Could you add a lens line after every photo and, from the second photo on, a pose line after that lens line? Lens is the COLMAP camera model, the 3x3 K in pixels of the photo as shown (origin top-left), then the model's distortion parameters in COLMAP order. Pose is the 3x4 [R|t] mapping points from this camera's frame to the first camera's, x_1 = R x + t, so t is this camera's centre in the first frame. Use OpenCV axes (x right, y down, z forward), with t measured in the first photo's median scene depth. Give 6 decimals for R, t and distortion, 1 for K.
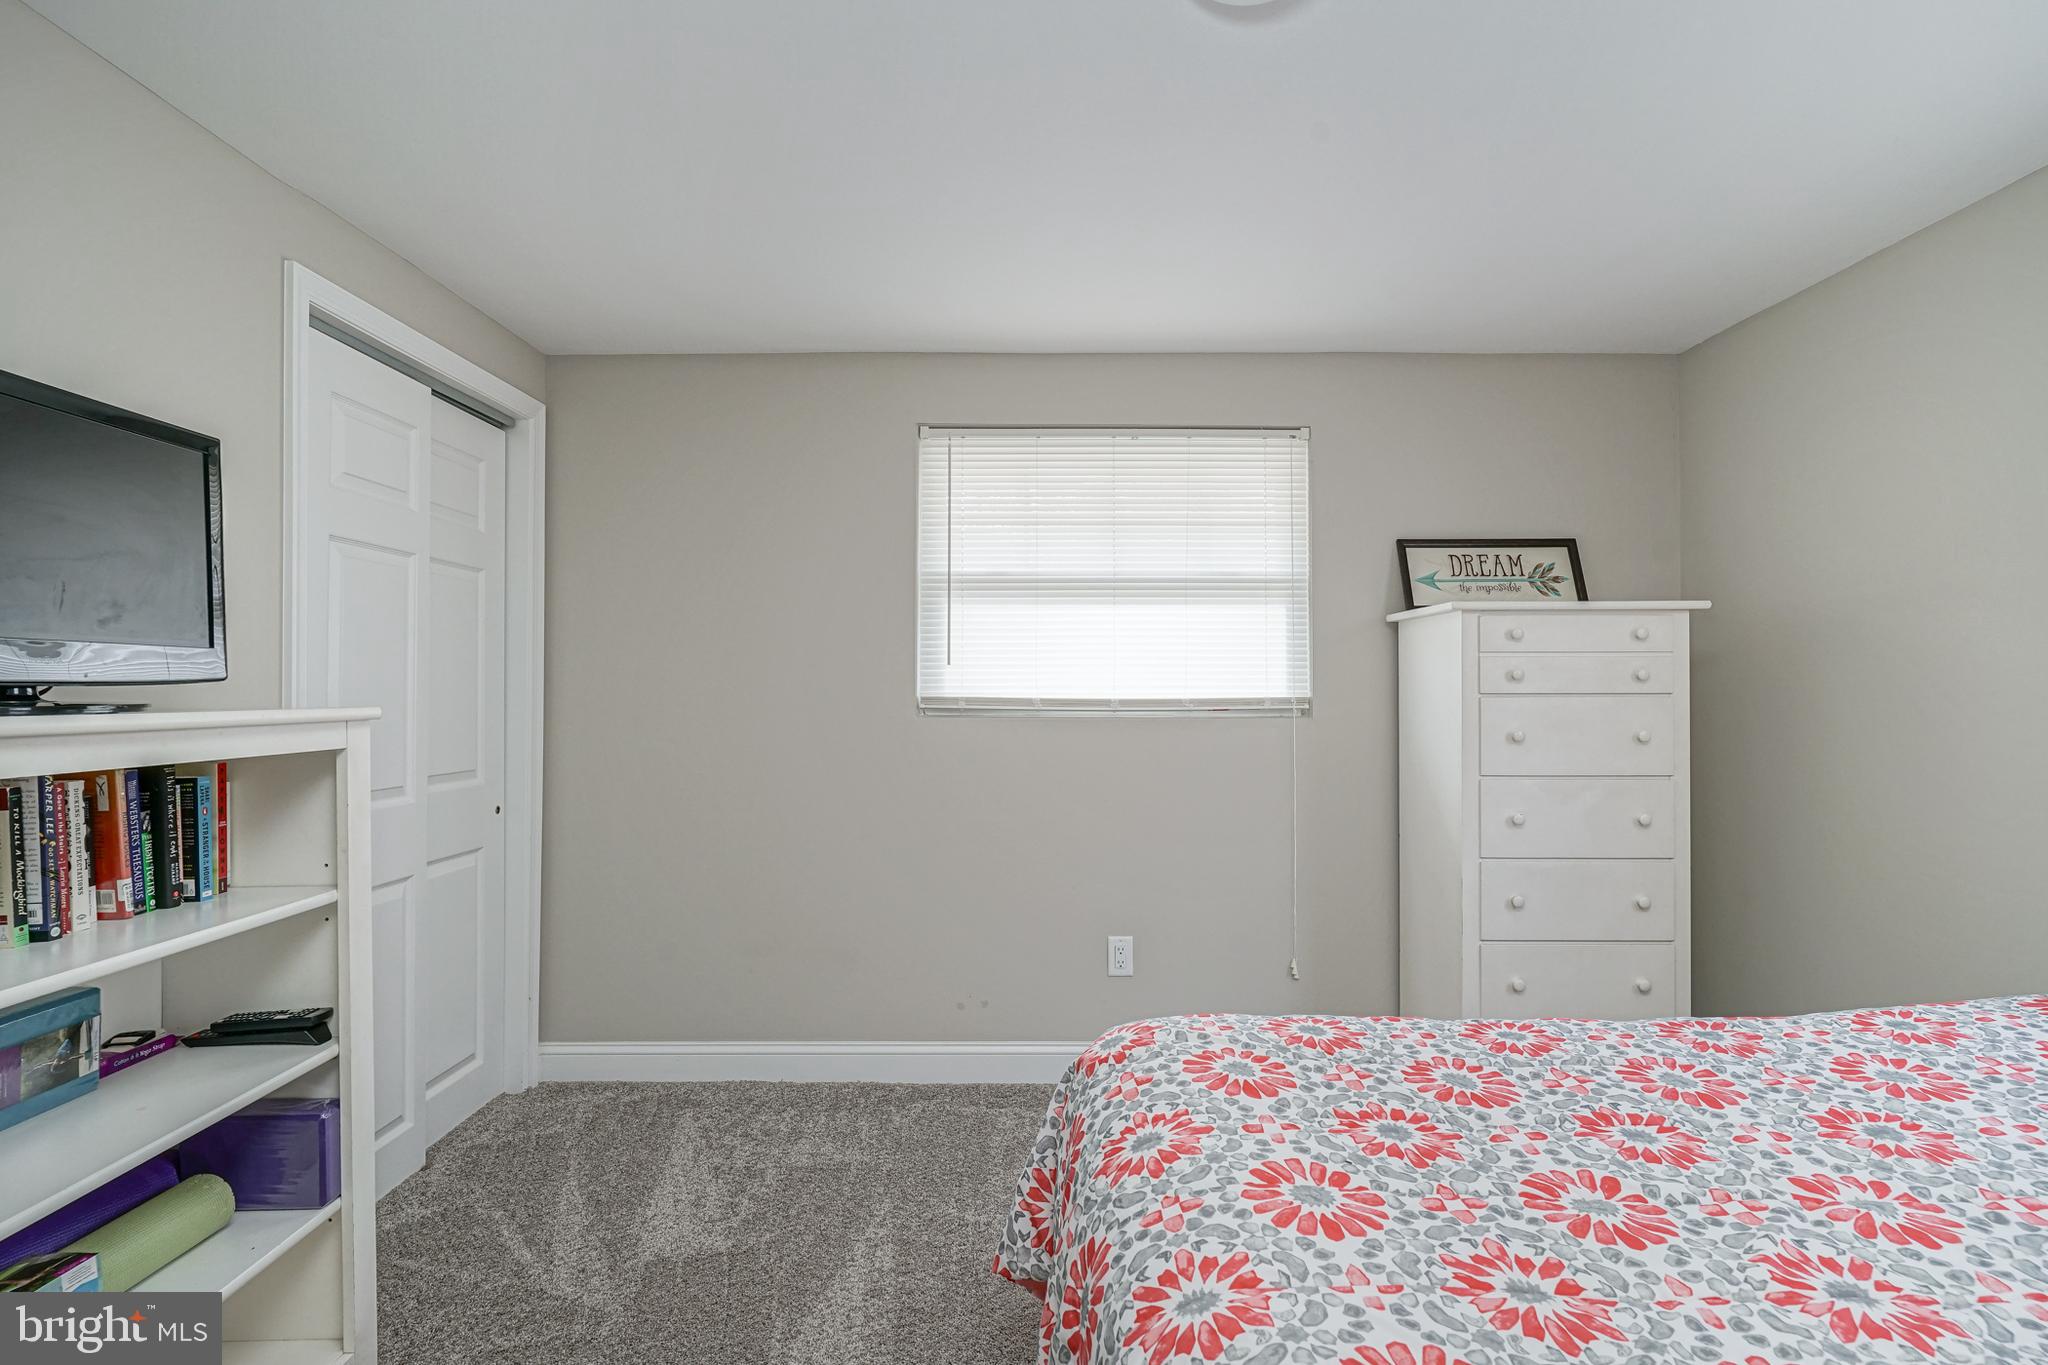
lens RADIAL K [[987.0, 0, 1022.2], [0, 987.0, 671.8], [0, 0, 1]] dist [-0.005686, 0.000120]
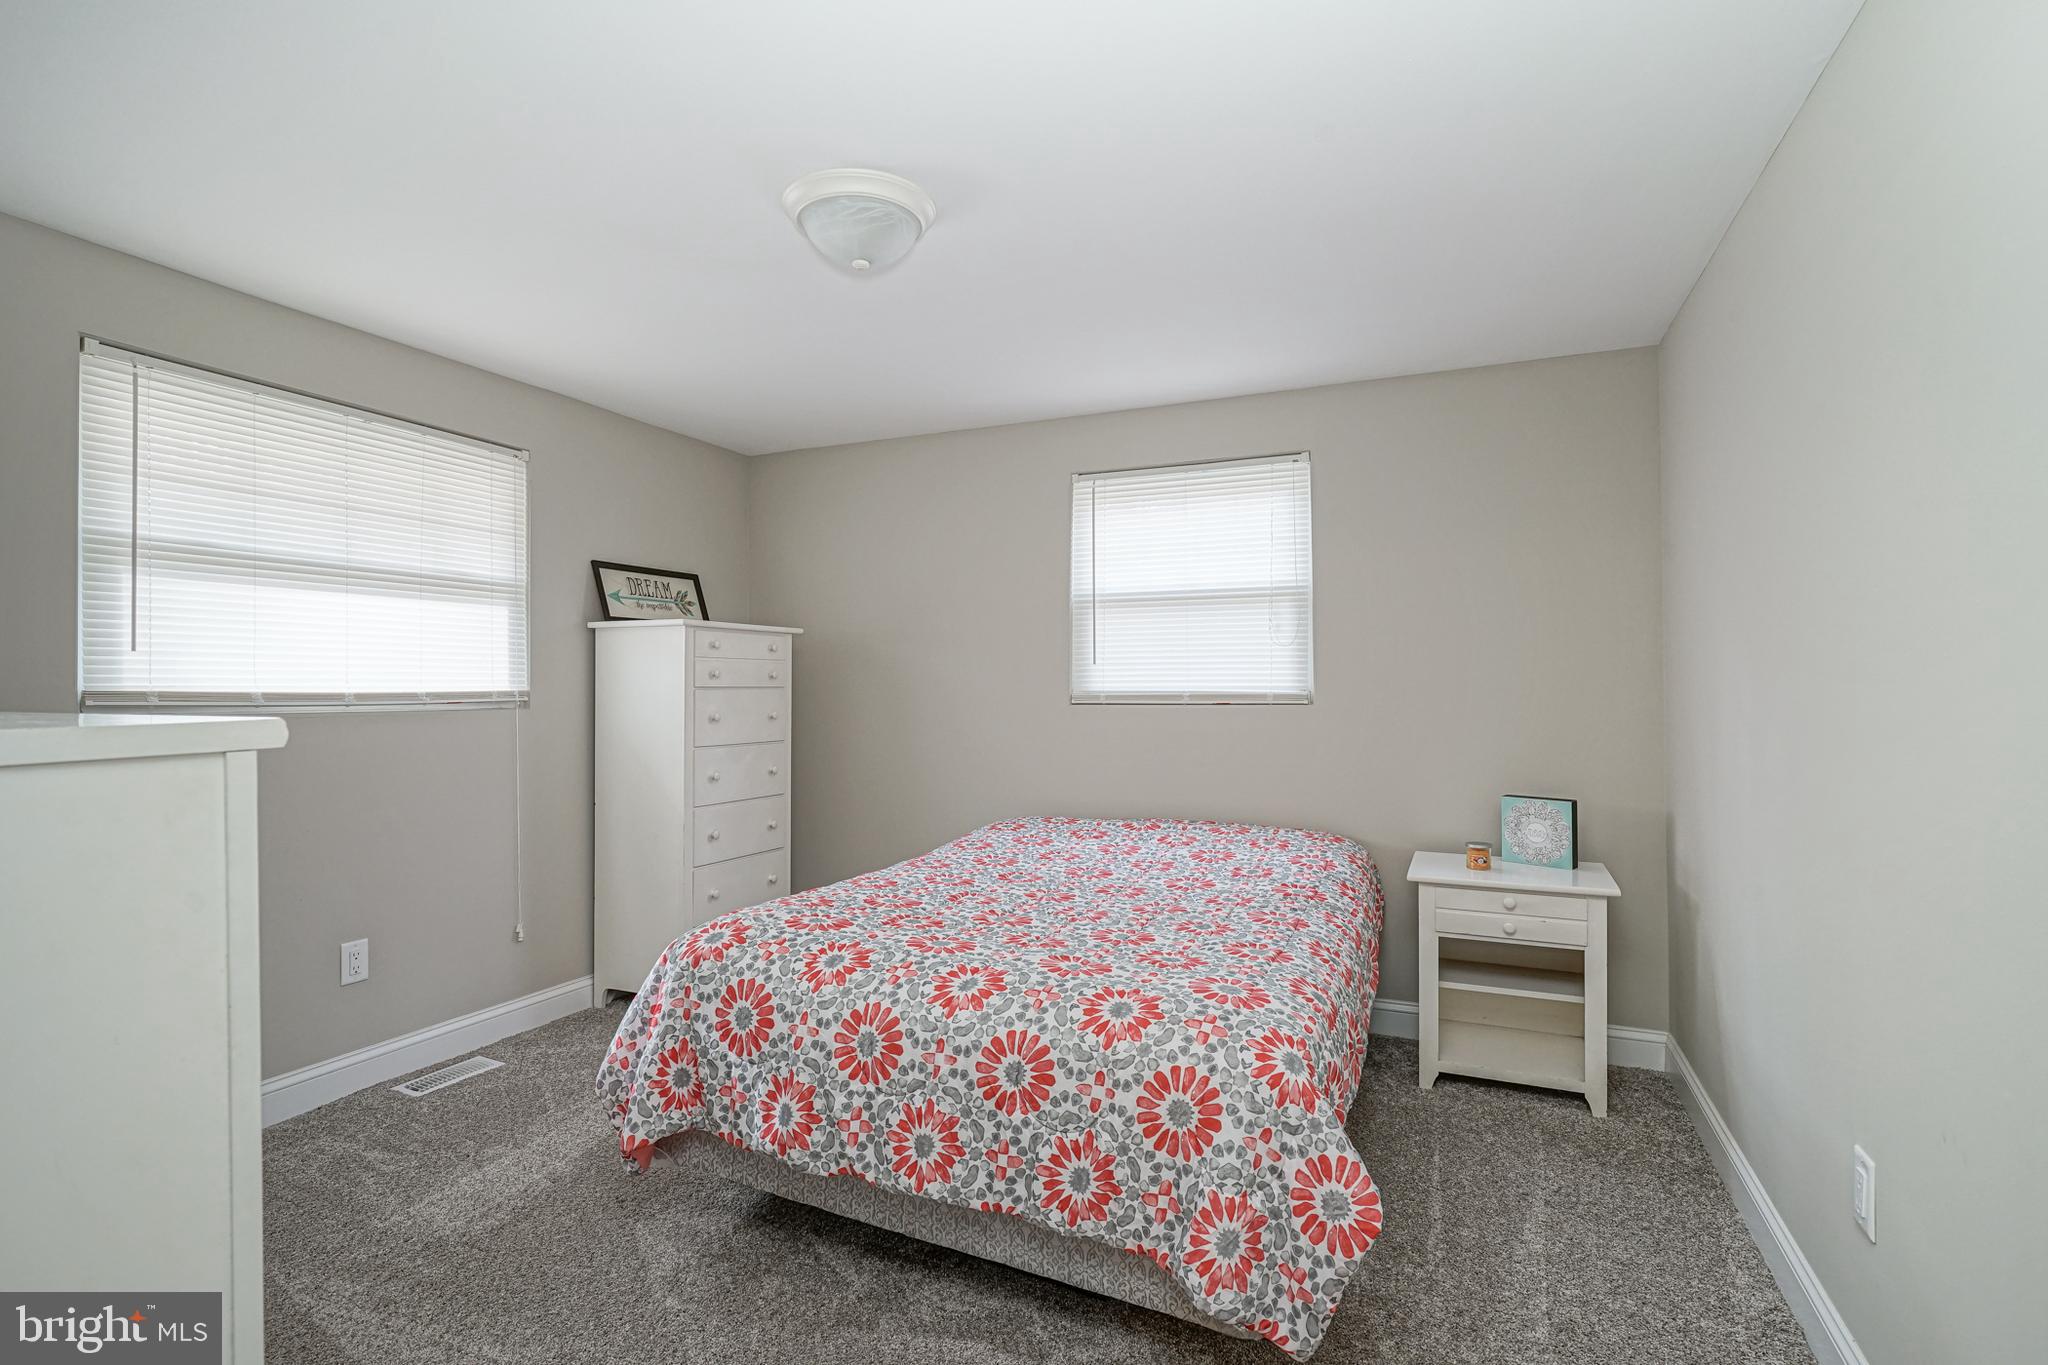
lens RADIAL K [[987.0, 0, 1022.2], [0, 987.0, 671.8], [0, 0, 1]] dist [-0.005686, 0.000120]
pose [[0.405975, 0.014685, 0.913766, -0.513187], [-0.017571, 0.999811, -0.008261, 0.003658], [-0.913715, -0.012702, 0.406157, 0.025745]]
